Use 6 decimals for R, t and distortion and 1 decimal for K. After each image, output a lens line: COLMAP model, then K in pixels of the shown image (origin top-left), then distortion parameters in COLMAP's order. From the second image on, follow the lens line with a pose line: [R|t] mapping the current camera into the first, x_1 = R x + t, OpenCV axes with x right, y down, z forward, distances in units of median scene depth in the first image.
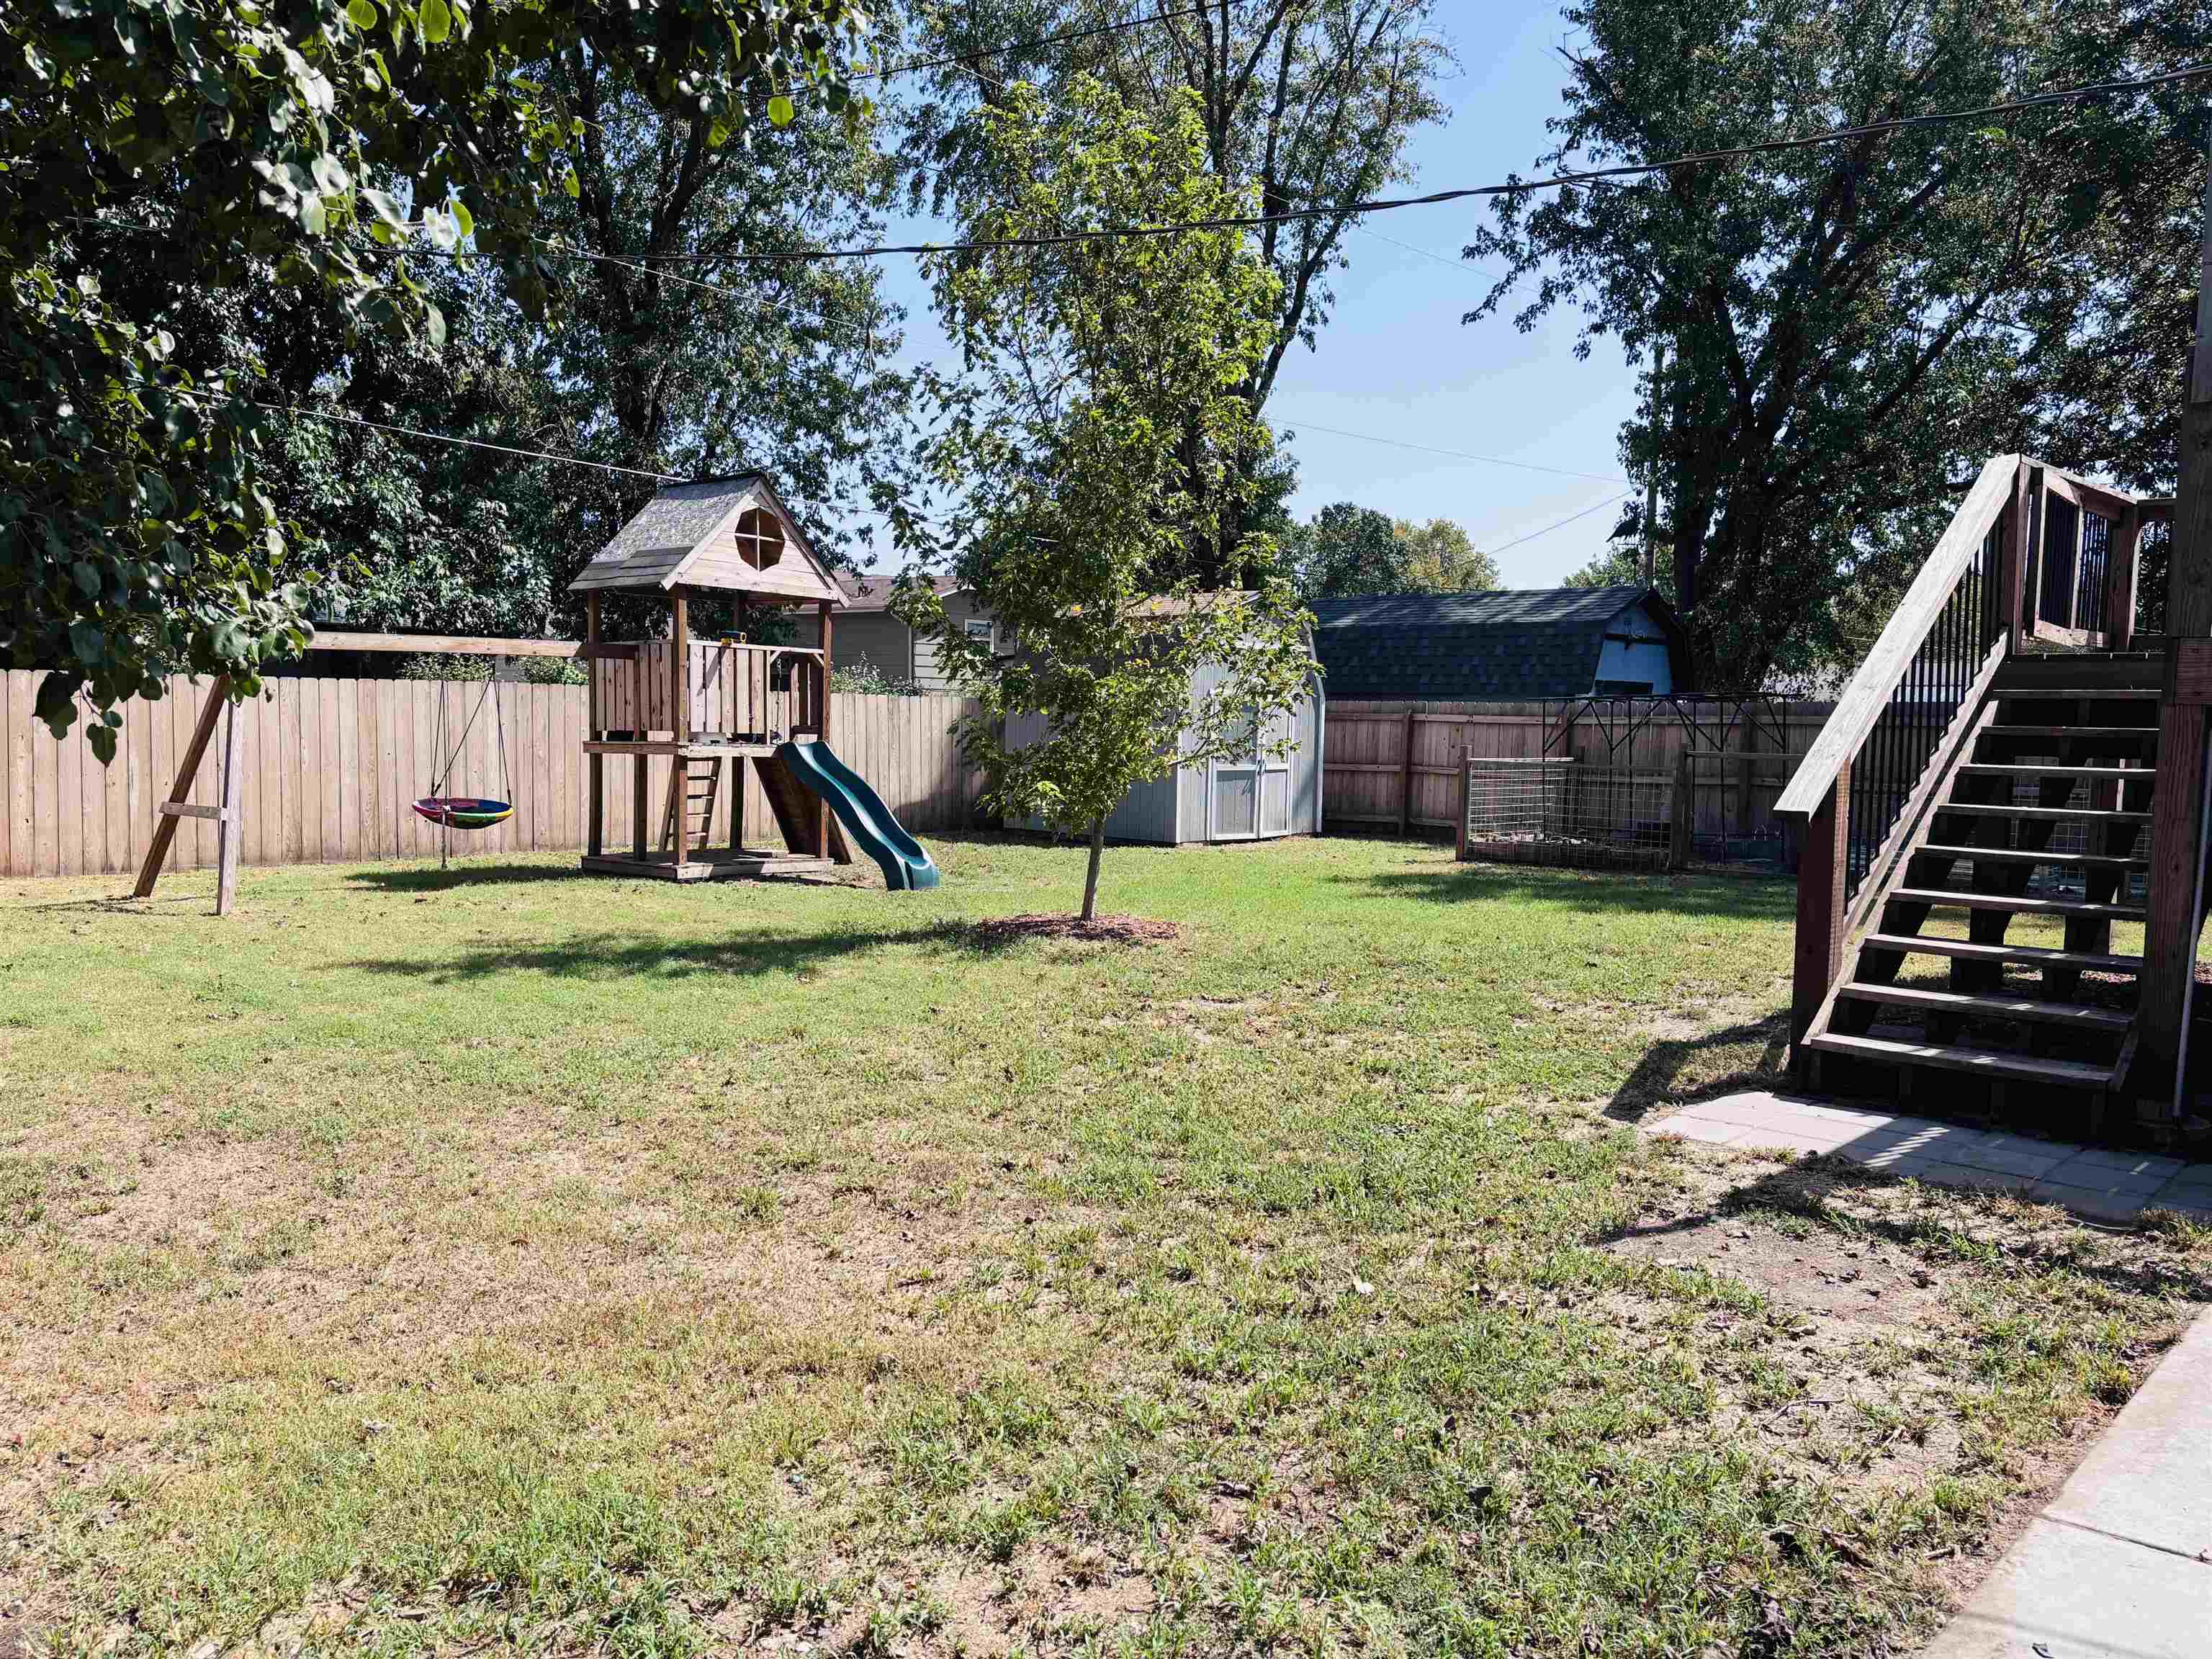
lens RADIAL K [[1654.0, 0, 1096.2], [0, 1654.0, 841.3], [0, 0, 1]] dist [0.073871, -0.073315]
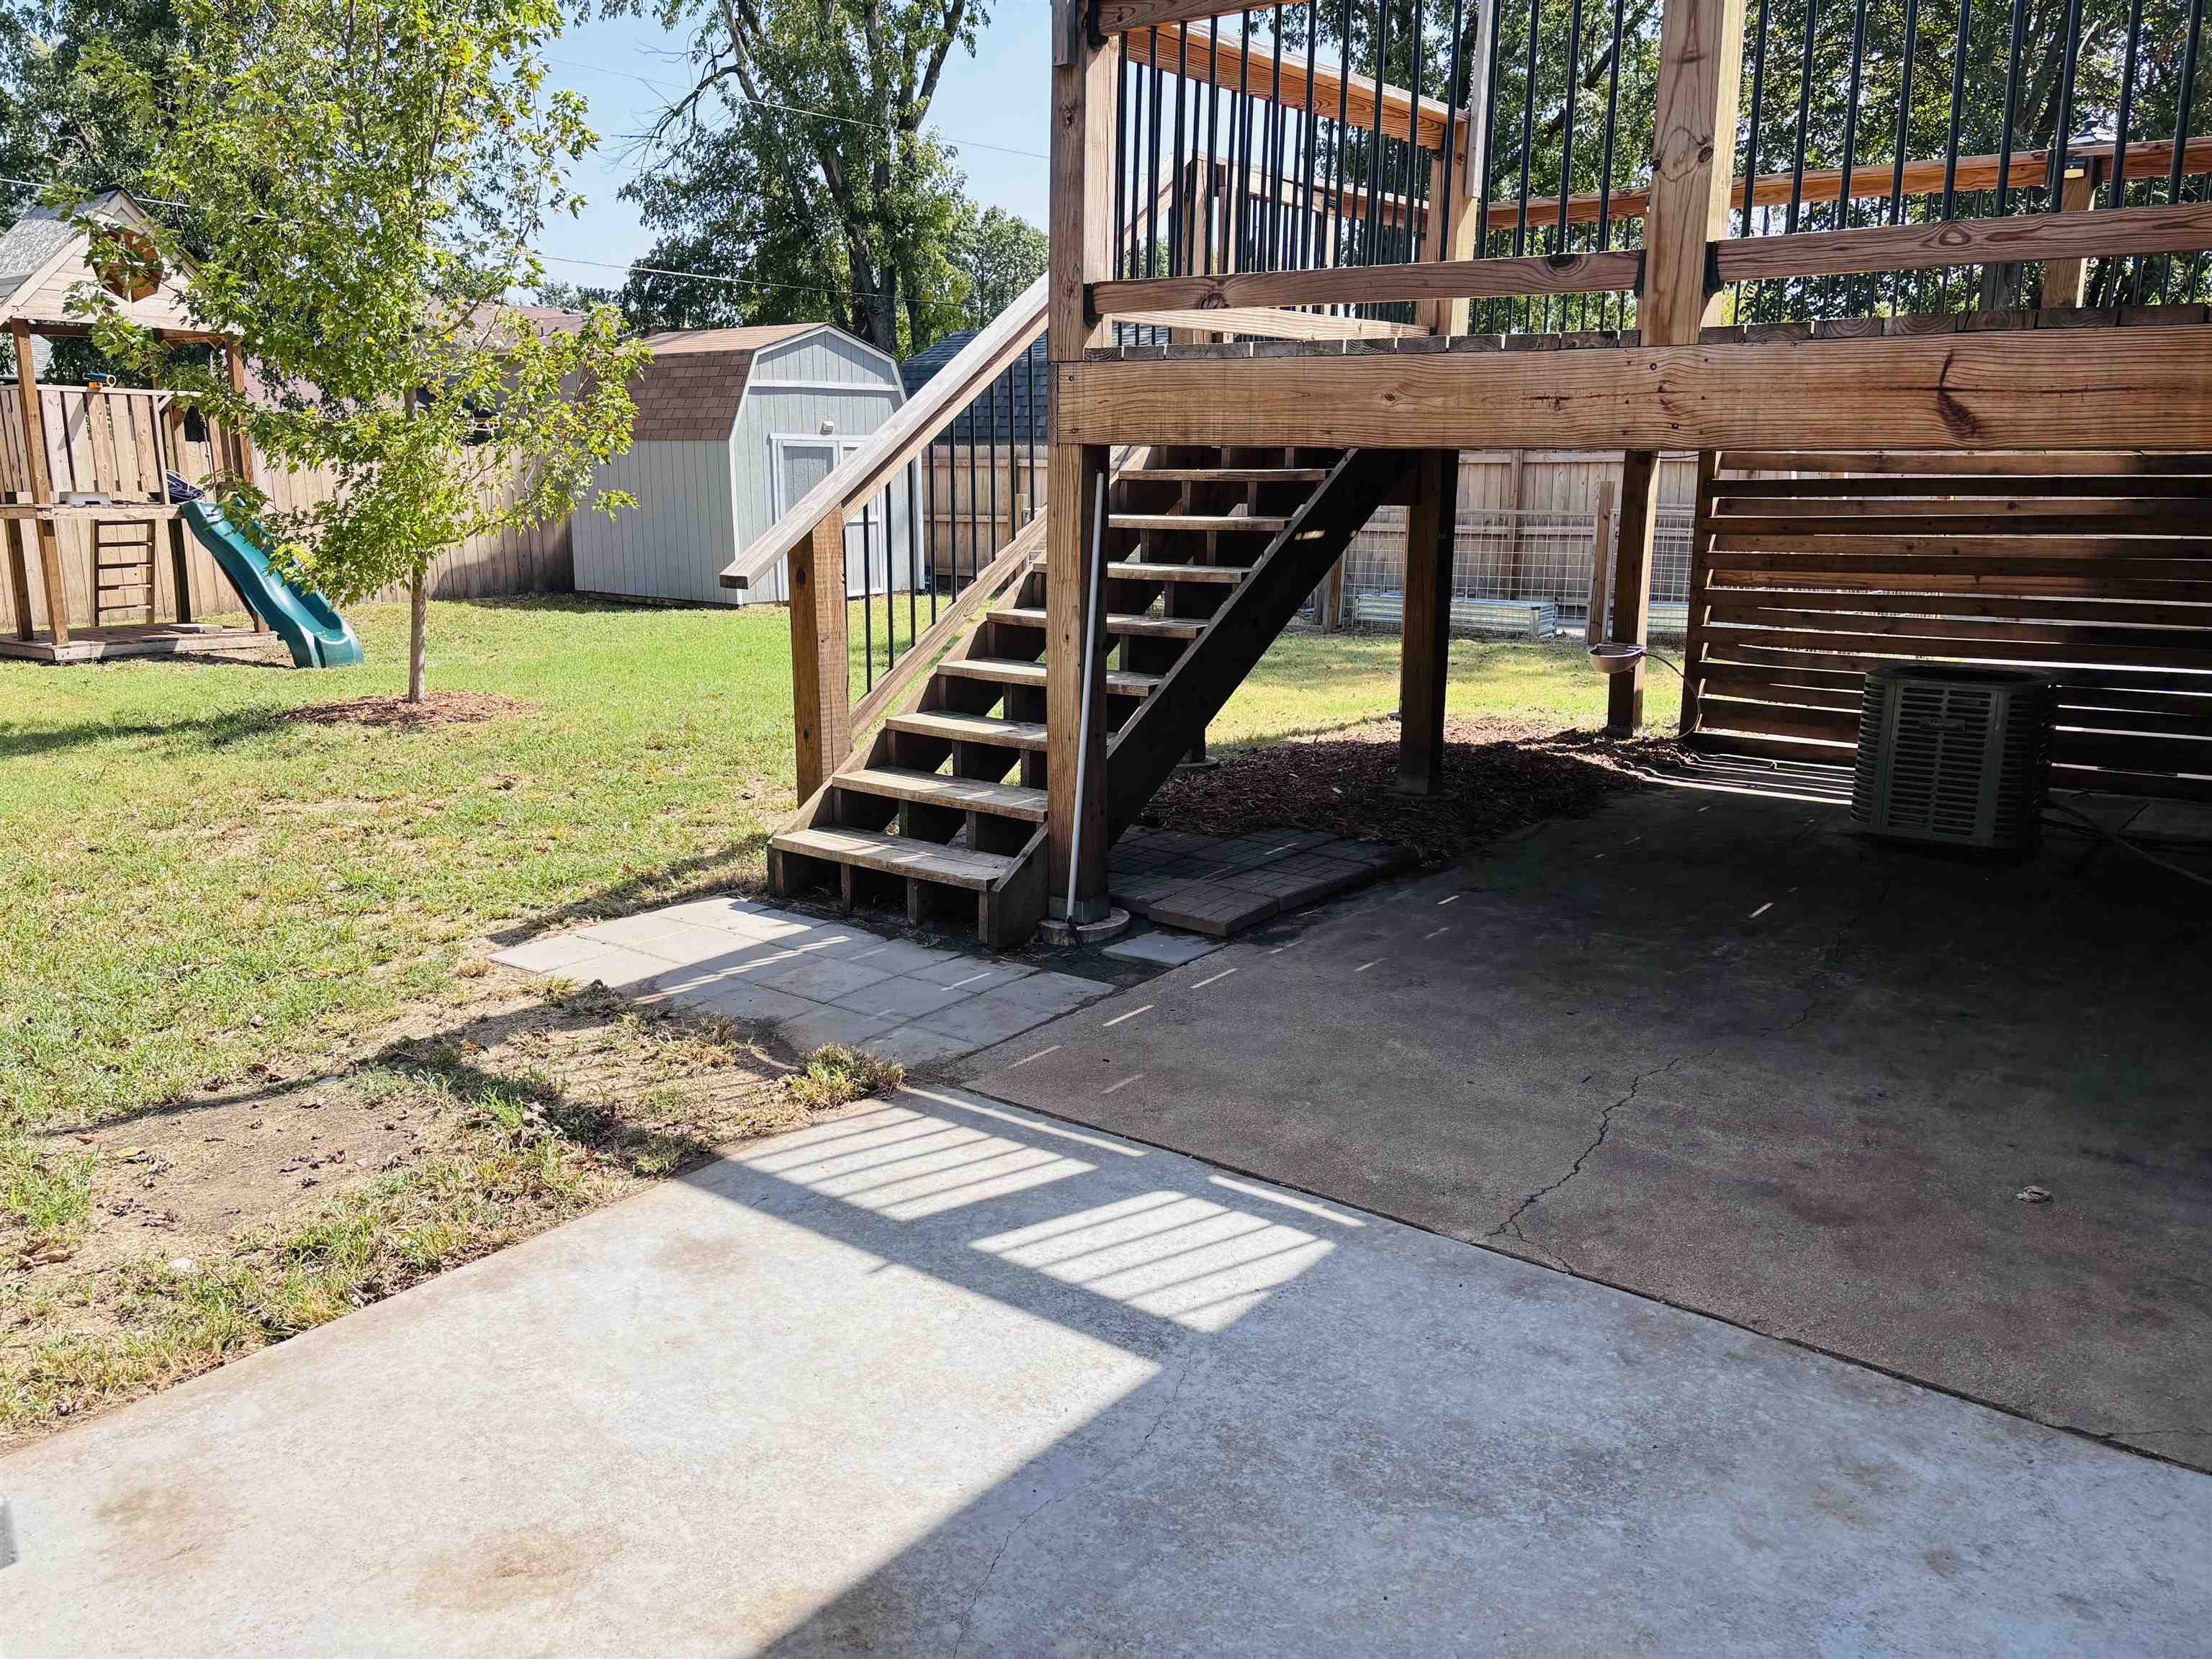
lens RADIAL K [[1654.0, 0, 1112.6], [0, 1654.0, 815.9], [0, 0, 1]] dist [0.073871, -0.073315]
pose [[0.996279, -0.034399, 0.079030, 0.233876], [0.023580, 0.990705, 0.133965, -0.002416], [-0.082904, -0.131603, 0.987830, 0.054574]]
